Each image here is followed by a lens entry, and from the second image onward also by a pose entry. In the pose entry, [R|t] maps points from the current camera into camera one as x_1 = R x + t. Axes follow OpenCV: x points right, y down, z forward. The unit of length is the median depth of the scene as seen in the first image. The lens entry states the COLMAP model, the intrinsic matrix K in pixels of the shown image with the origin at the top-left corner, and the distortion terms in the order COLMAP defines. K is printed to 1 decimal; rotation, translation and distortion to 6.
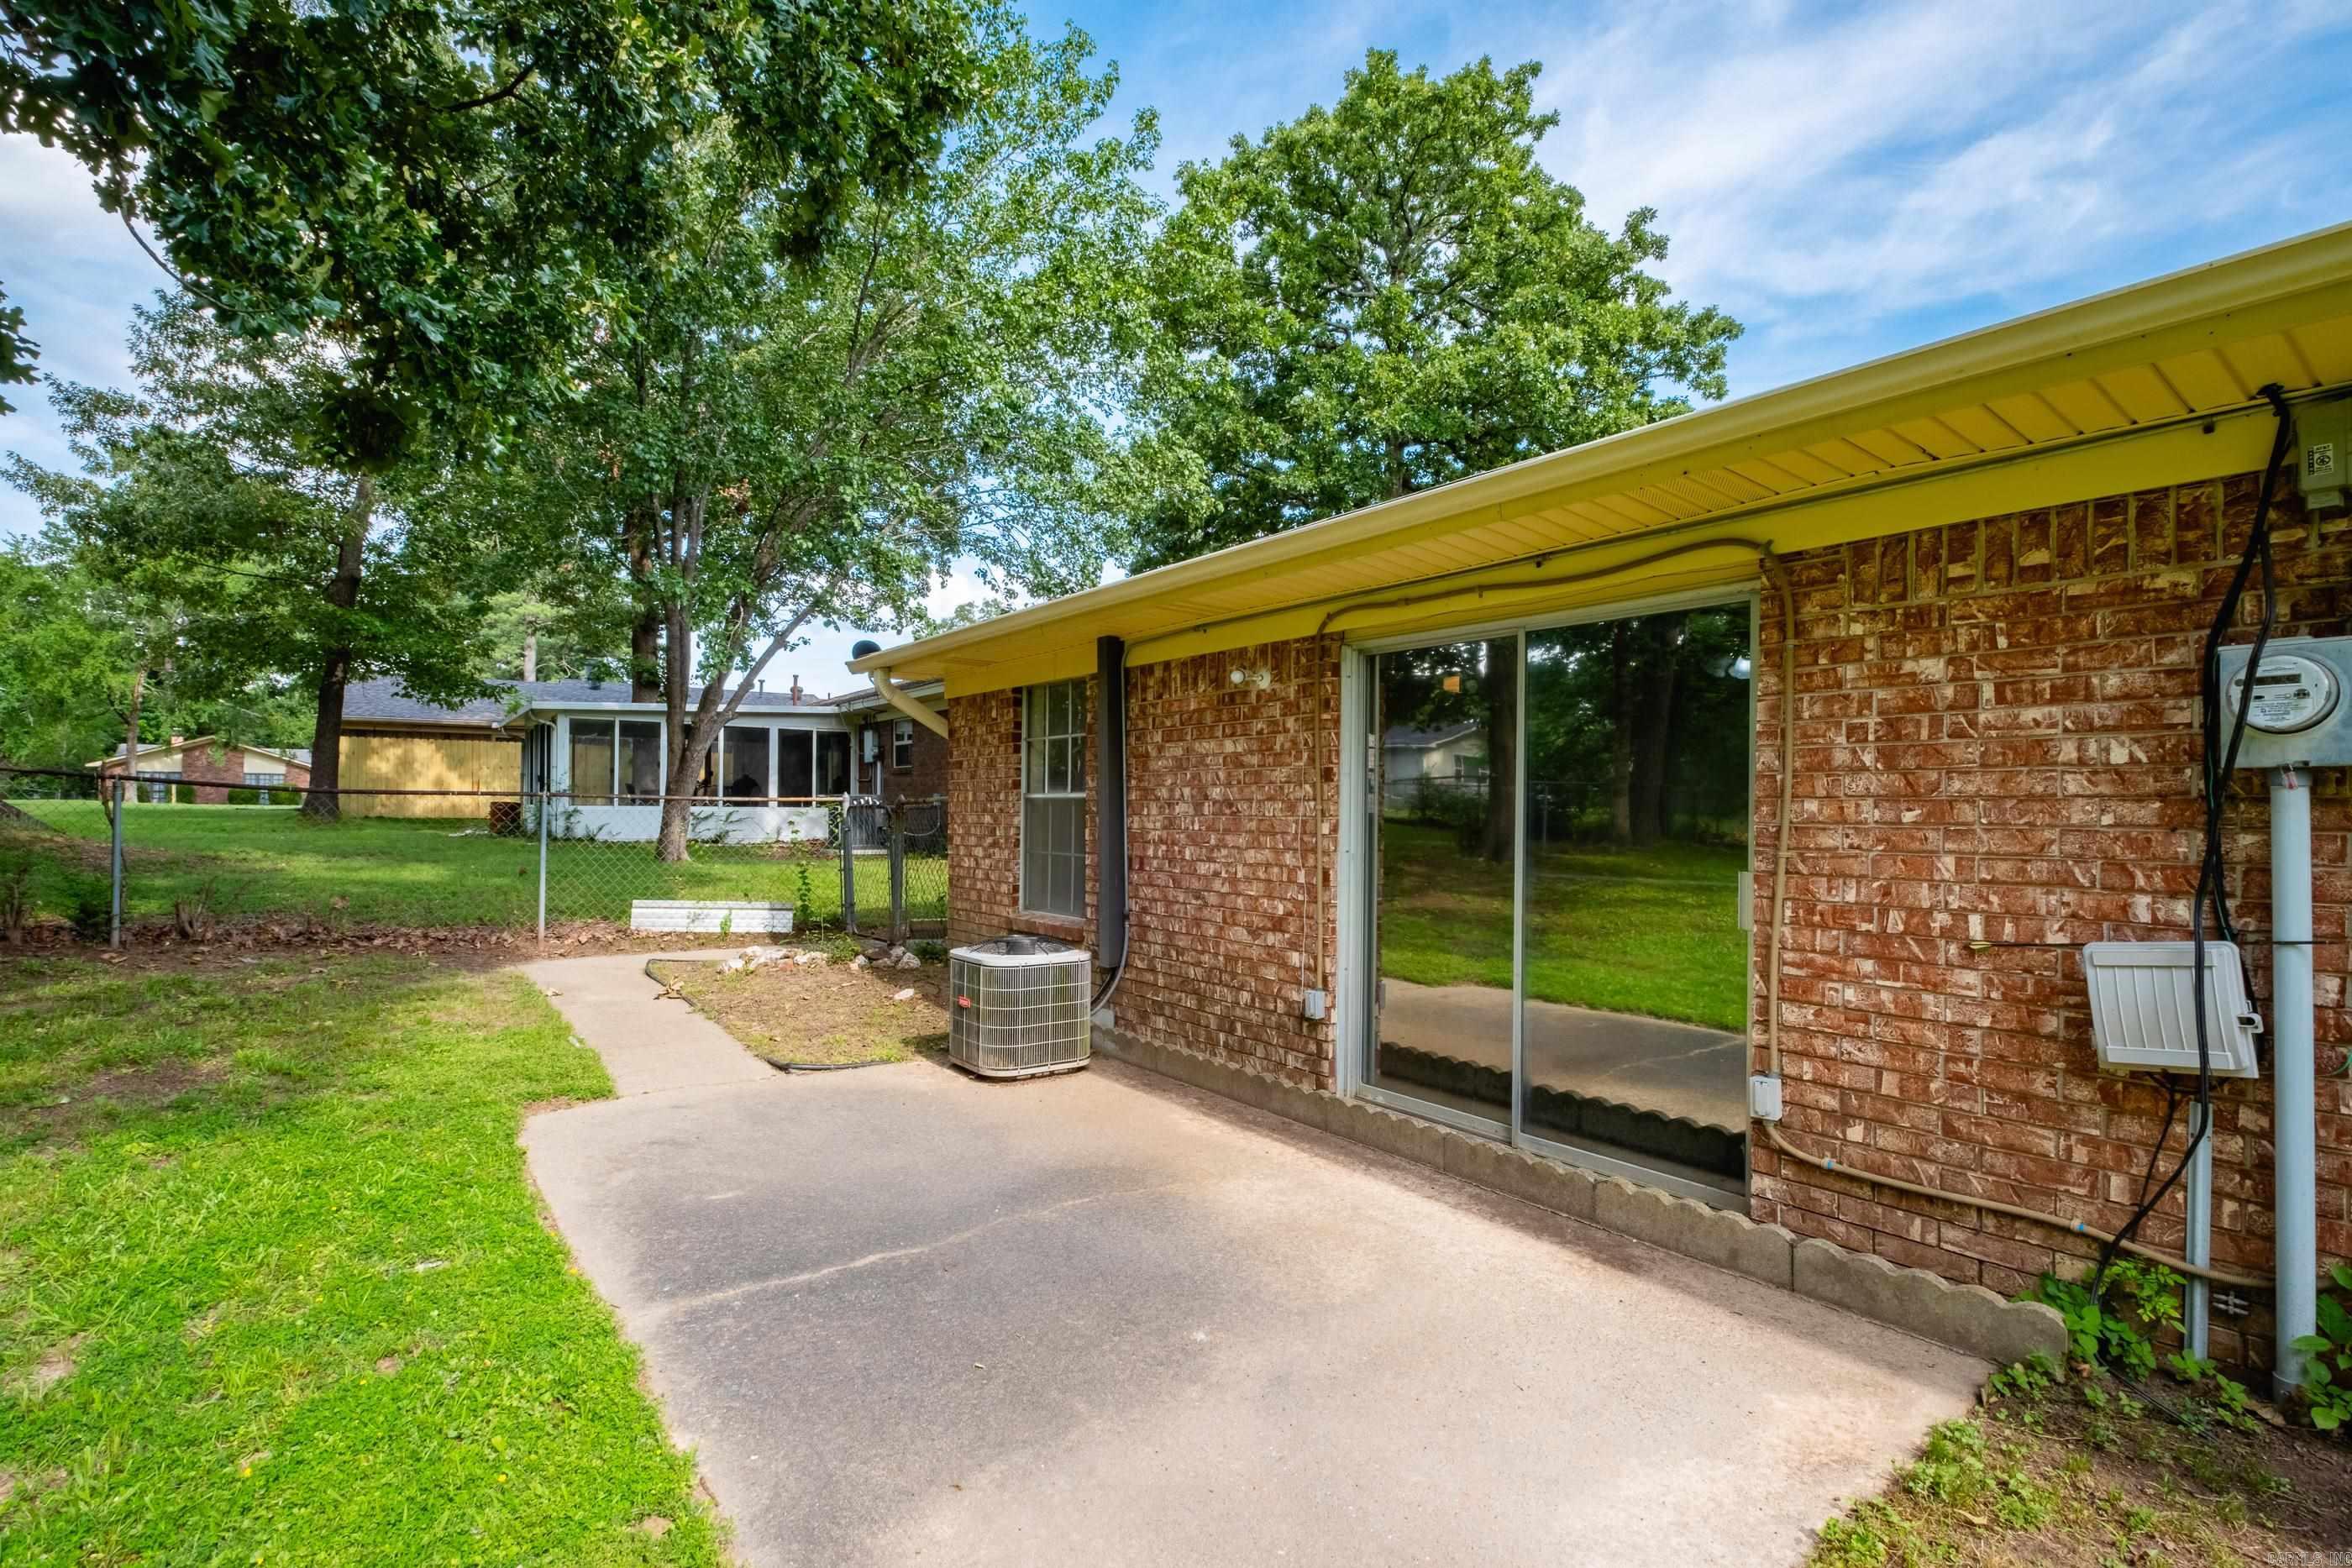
lens RADIAL K [[1088.0, 0, 1170.6], [0, 1088.0, 791.4], [0, 0, 1]] dist [0.000628, -0.000854]
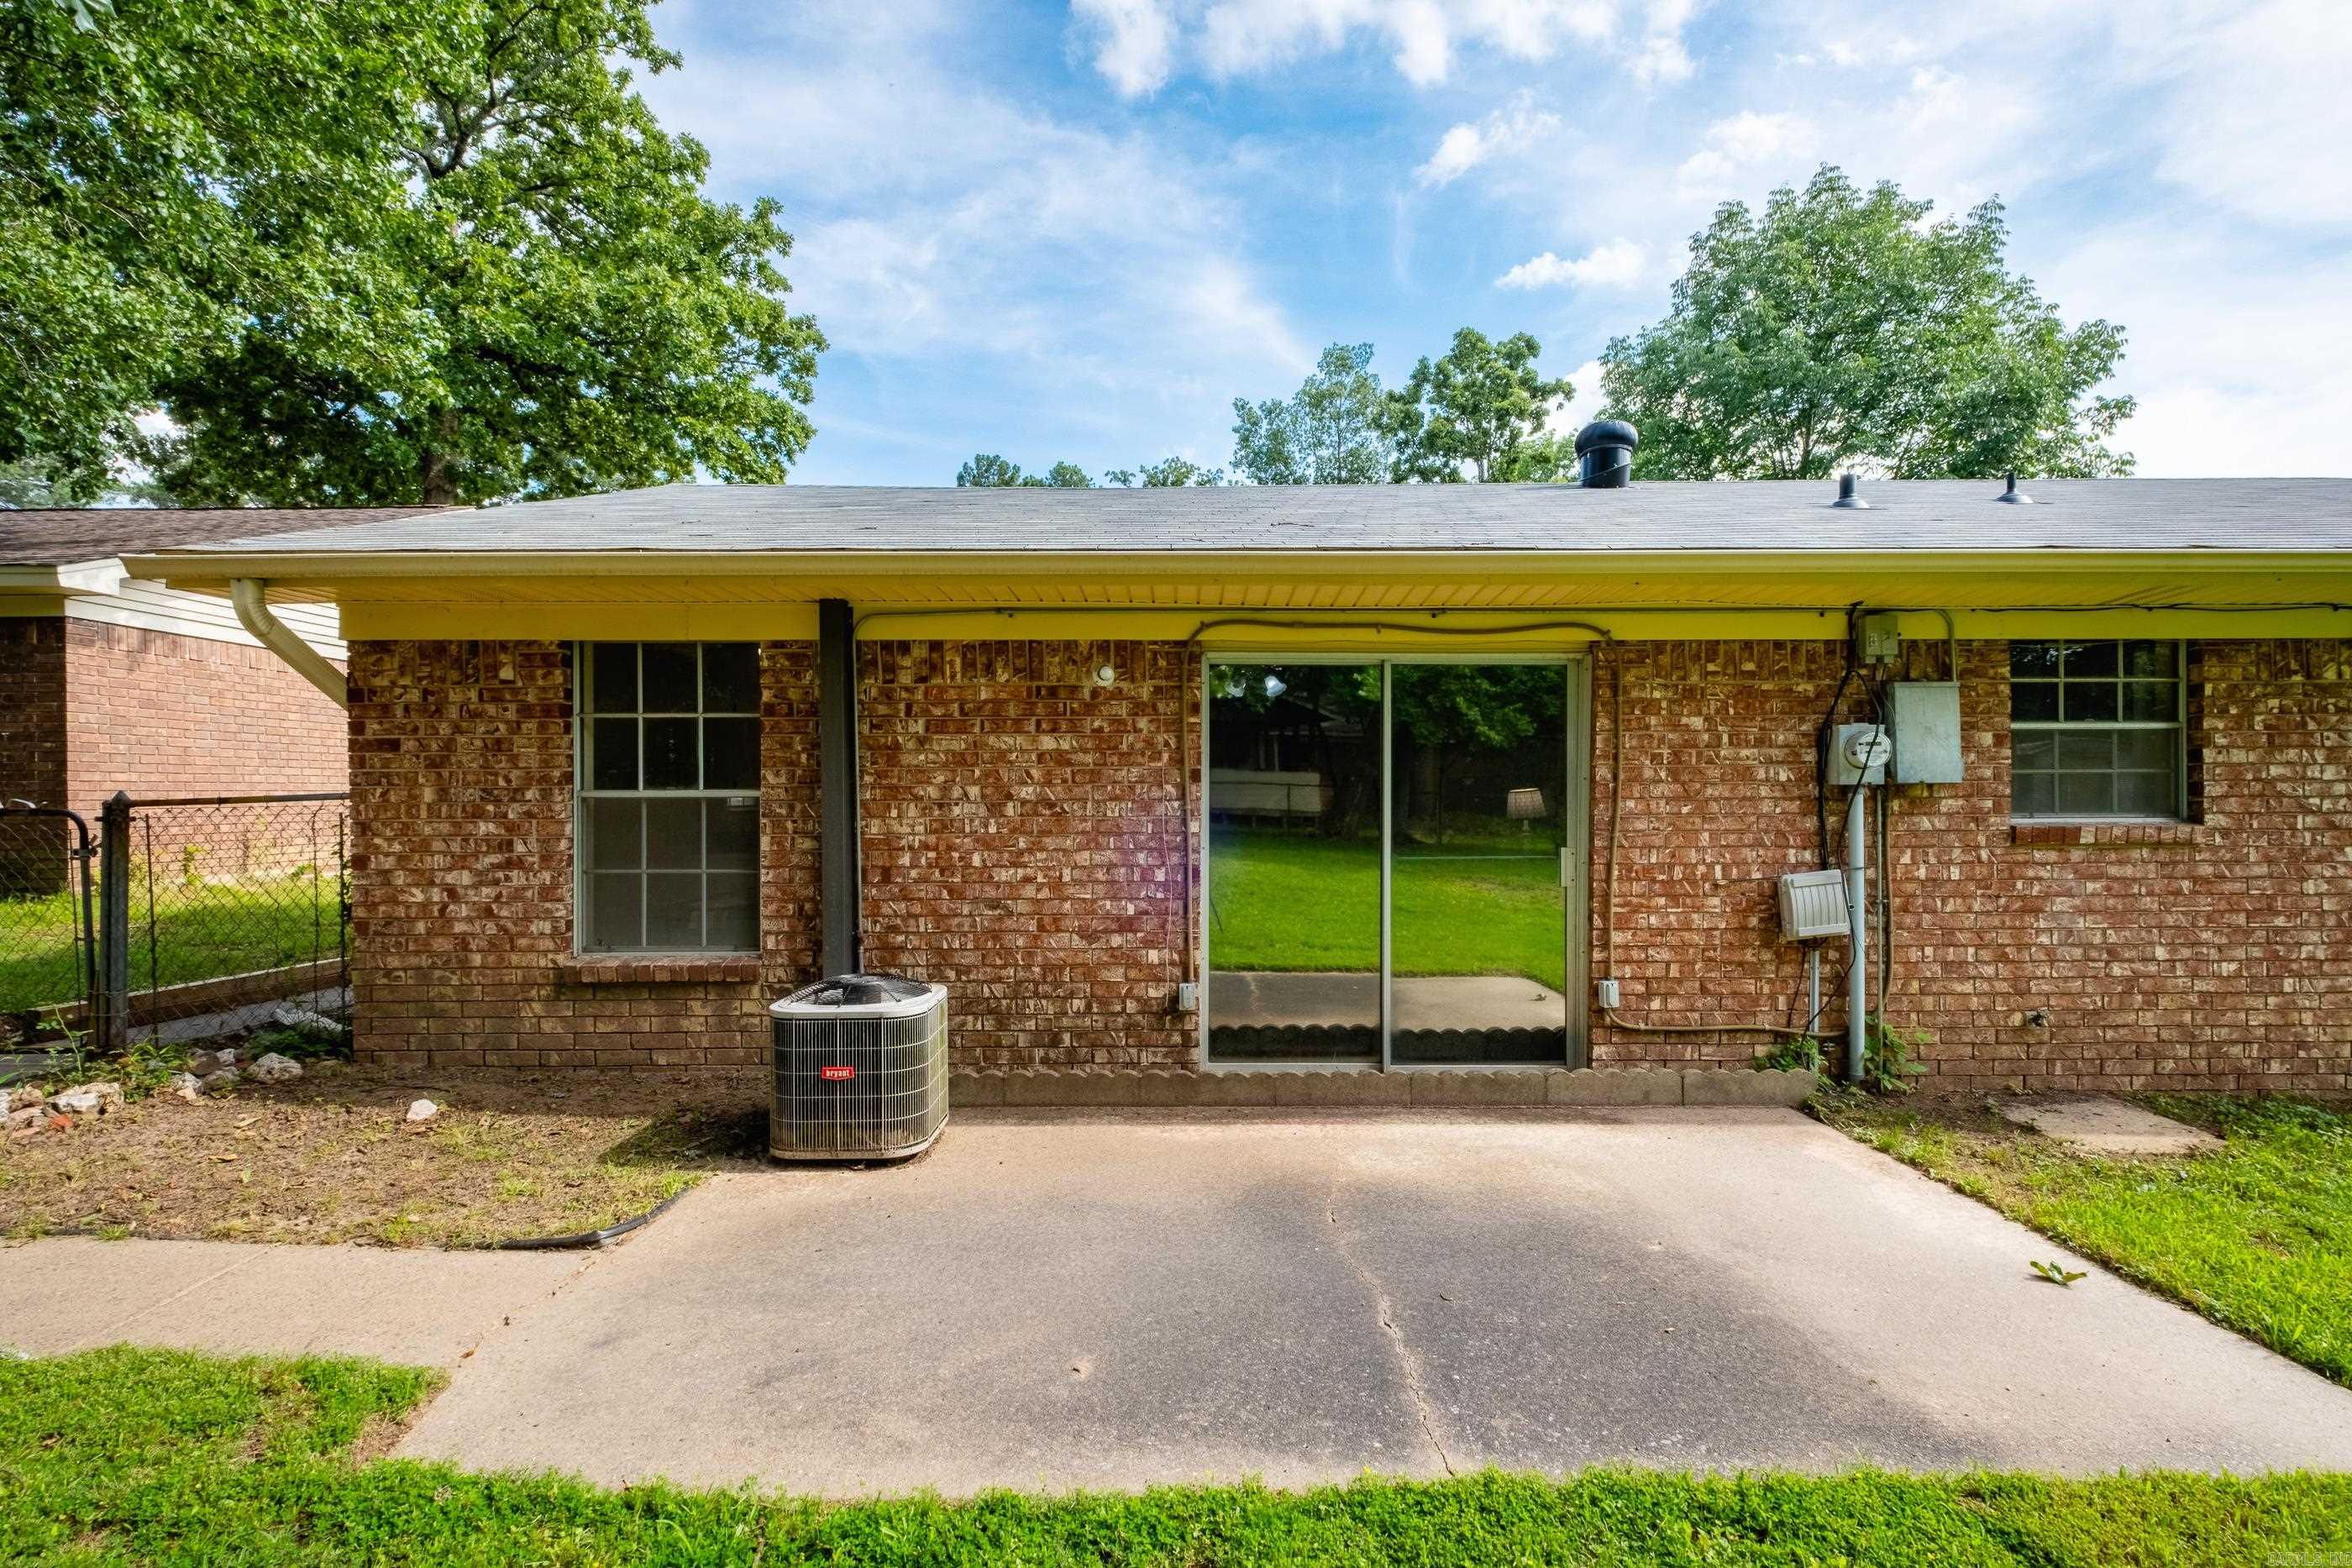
lens RADIAL K [[1088.0, 0, 1170.6], [0, 1088.0, 791.4], [0, 0, 1]] dist [0.000628, -0.000854]
pose [[0.596740, -0.009992, 0.802372, -0.669007], [-0.006178, 0.999836, 0.017045, -0.016981], [-0.802411, -0.015129, 0.596581, 0.371627]]
